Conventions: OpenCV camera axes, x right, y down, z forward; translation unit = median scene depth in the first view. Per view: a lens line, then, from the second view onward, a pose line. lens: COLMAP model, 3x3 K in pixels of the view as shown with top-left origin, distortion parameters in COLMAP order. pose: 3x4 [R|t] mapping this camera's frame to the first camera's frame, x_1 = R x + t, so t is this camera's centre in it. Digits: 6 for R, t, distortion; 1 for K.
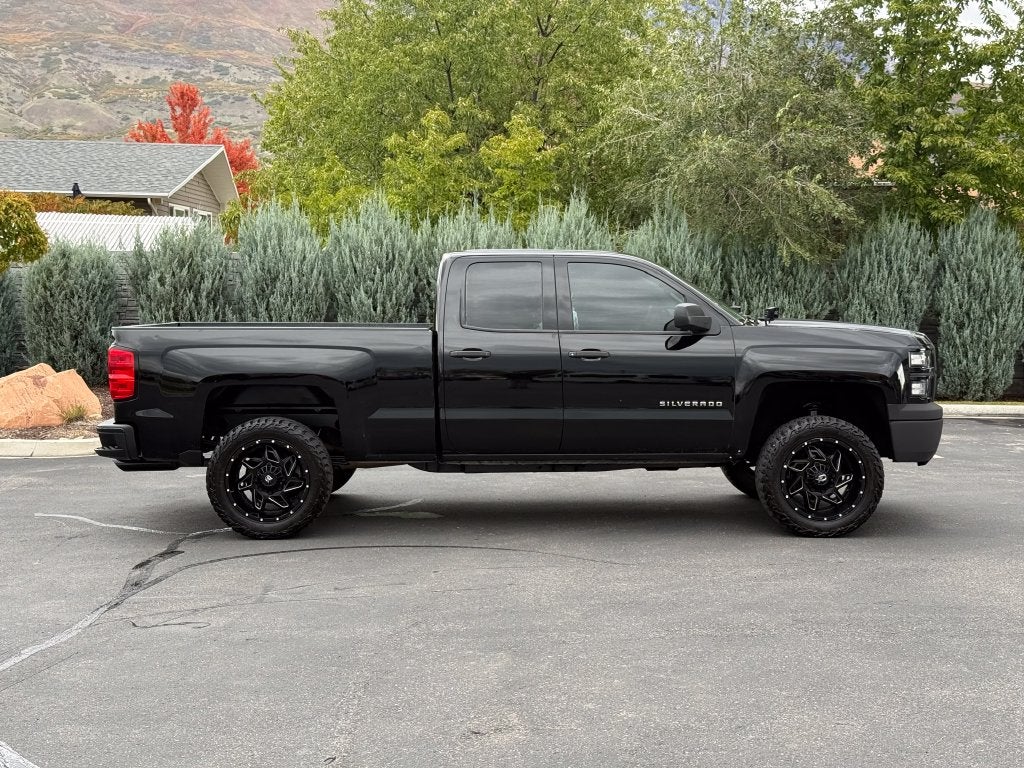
lens RADIAL K [[1404.9, 0, 510.0], [0, 1404.9, 392.2], [0, 0, 1]] dist [0.186083, -0.409500]
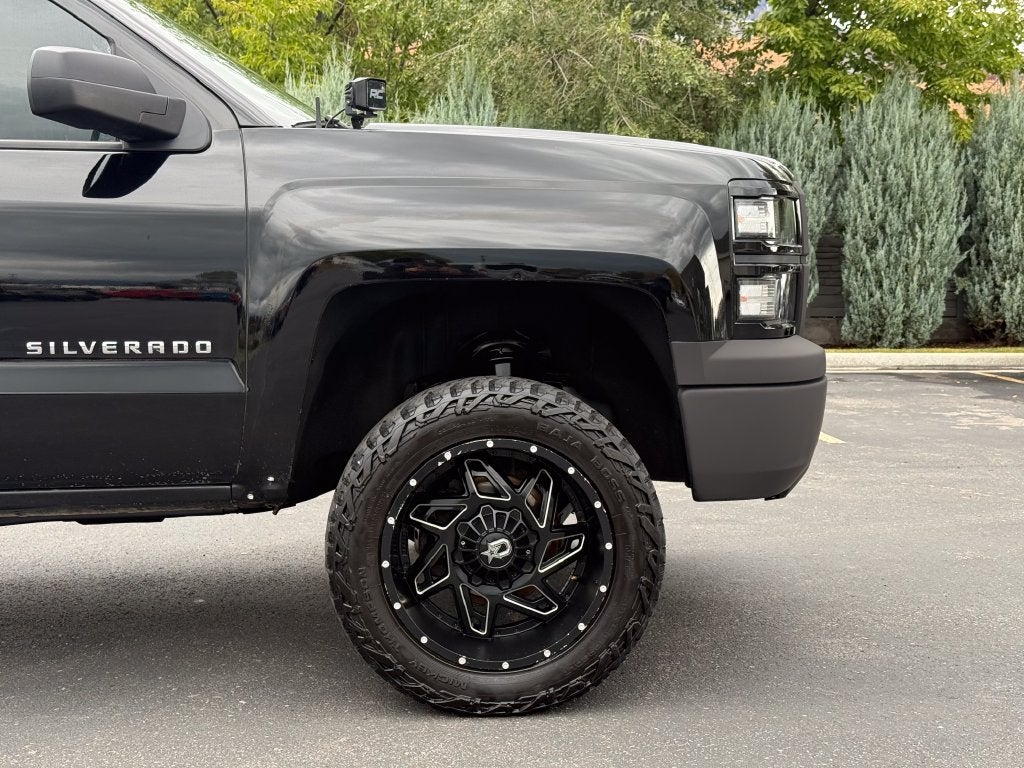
lens RADIAL K [[1404.9, 0, 510.0], [0, 1404.9, 392.2], [0, 0, 1]] dist [0.186083, -0.409500]
pose [[0.998346, -0.016158, 0.055183, 0.095202], [0.014575, 0.999474, 0.028969, 0.004792], [-0.055622, -0.028117, 0.998056, 0.299835]]
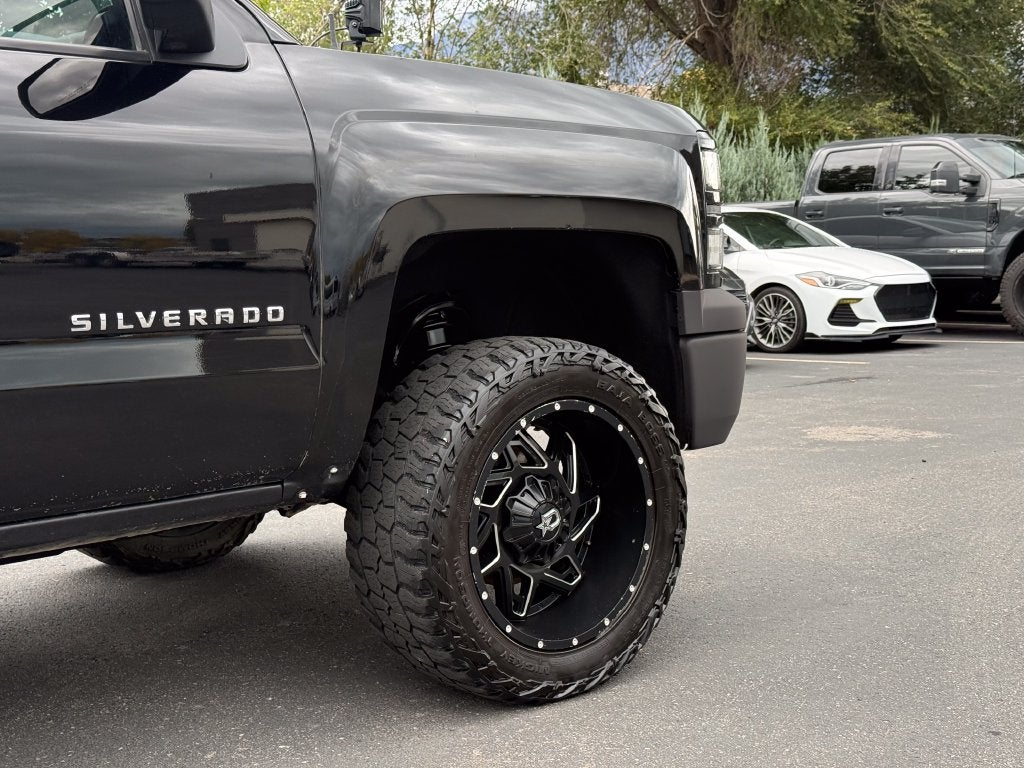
lens RADIAL K [[1404.9, 0, 510.0], [0, 1404.9, 392.2], [0, 0, 1]] dist [0.186083, -0.409500]
pose [[0.767519, -0.085315, 0.635323, 0.001382], [0.064308, 0.996352, 0.056107, 0.005120], [-0.637792, -0.002207, 0.770205, 0.349515]]
